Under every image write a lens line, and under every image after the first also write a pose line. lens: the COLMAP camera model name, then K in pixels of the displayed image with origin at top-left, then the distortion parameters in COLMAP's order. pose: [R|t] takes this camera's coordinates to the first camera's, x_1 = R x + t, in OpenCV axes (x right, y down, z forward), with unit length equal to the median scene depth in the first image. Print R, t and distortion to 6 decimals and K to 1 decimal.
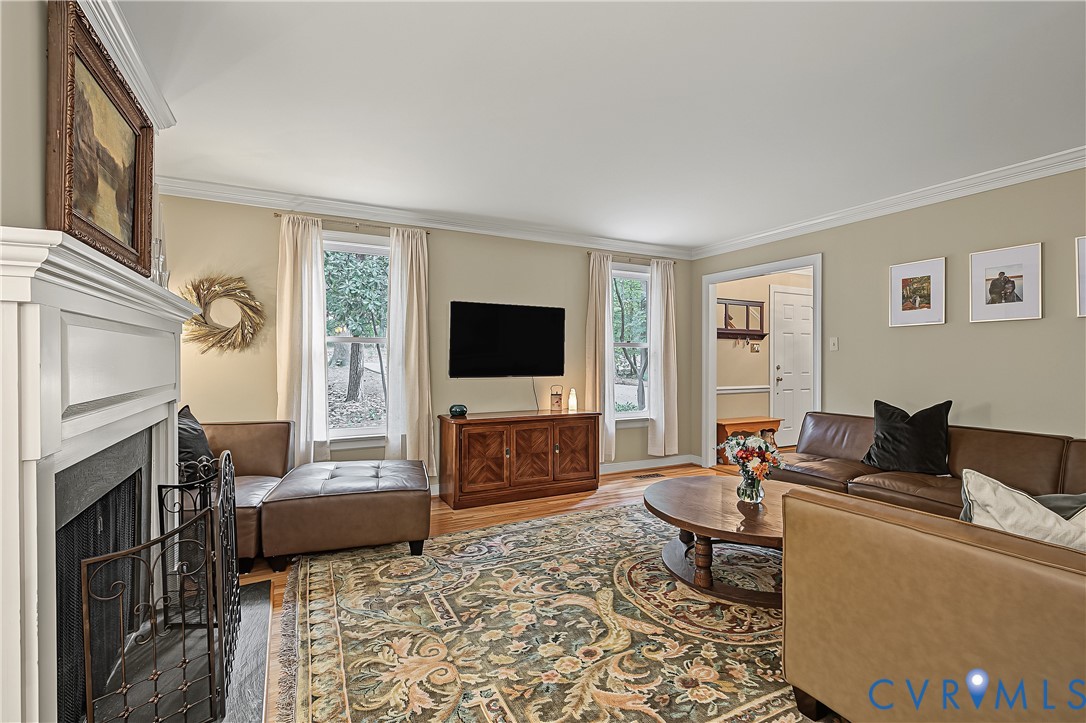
lens RADIAL K [[499.3, 0, 554.0], [0, 499.3, 363.7], [0, 0, 1]] dist [-0.001075, -0.000236]
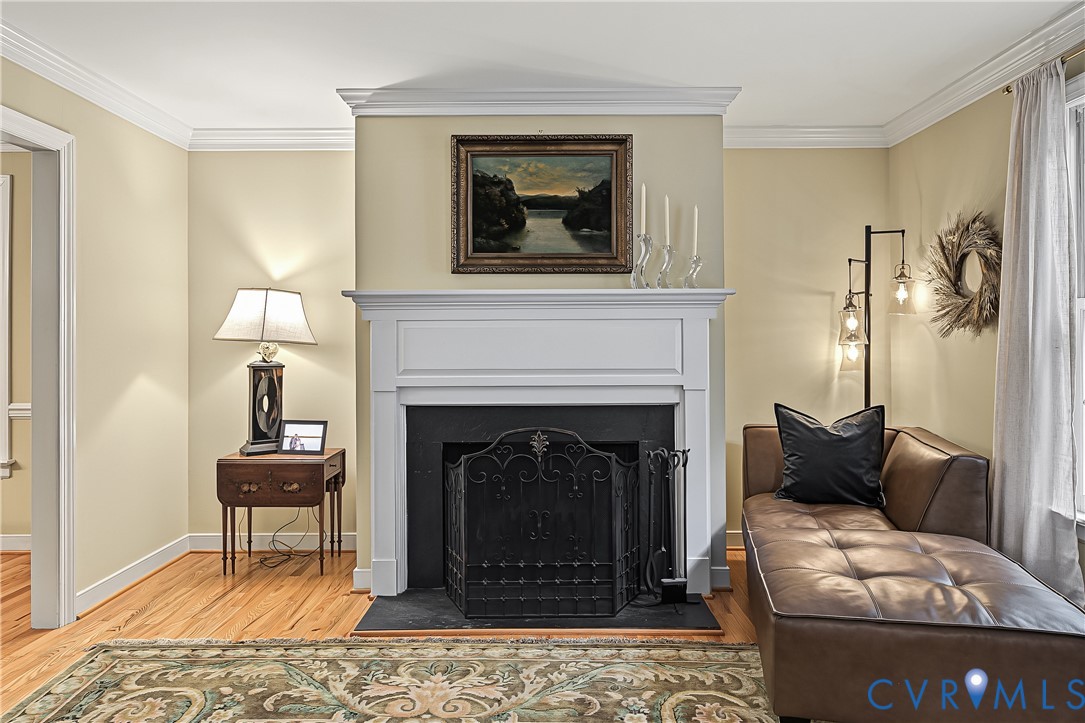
lens RADIAL K [[672.0, 0, 545.1], [0, 672.0, 335.2], [0, 0, 1]] dist [-0.001520, -0.000733]
pose [[-0.471638, -0.005591, -0.881775, 0.478373], [-0.008923, 0.999959, -0.001568, -0.021490], [0.881747, 0.007129, -0.471669, 1.204961]]
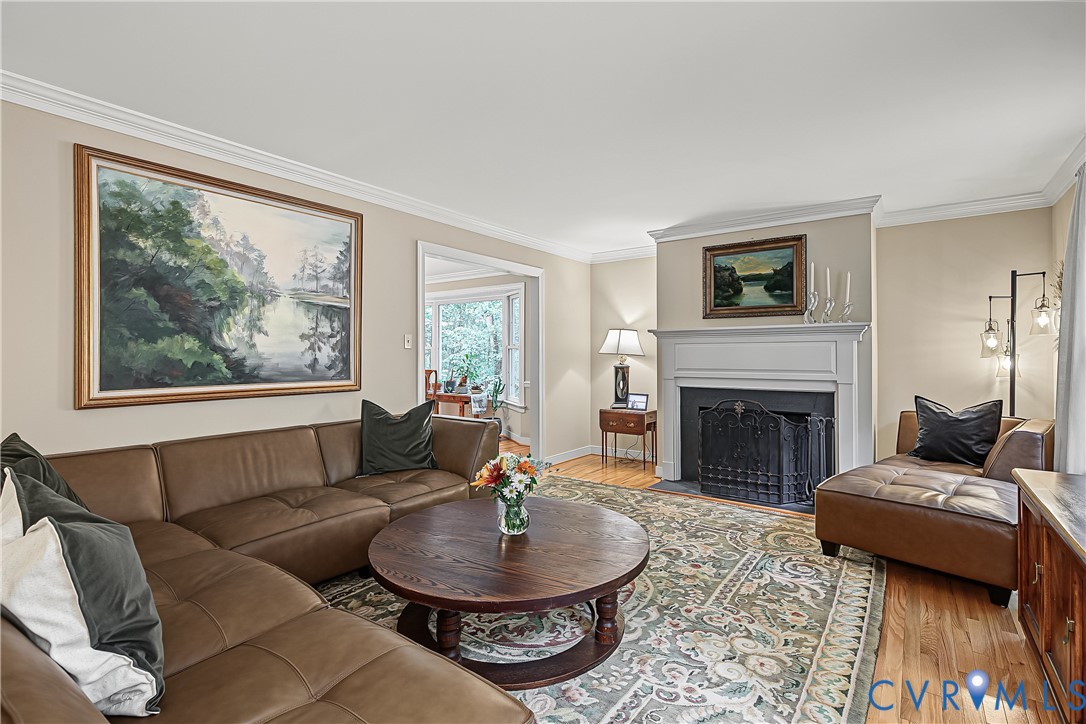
lens RADIAL K [[499.3, 0, 554.0], [0, 499.3, 364.2], [0, 0, 1]] dist [-0.001075, -0.000236]
pose [[-0.897414, 0.003389, -0.441176, 0.710060], [-0.008977, 0.999623, 0.025939, -0.016746], [0.441097, 0.027239, -0.897046, 1.794394]]
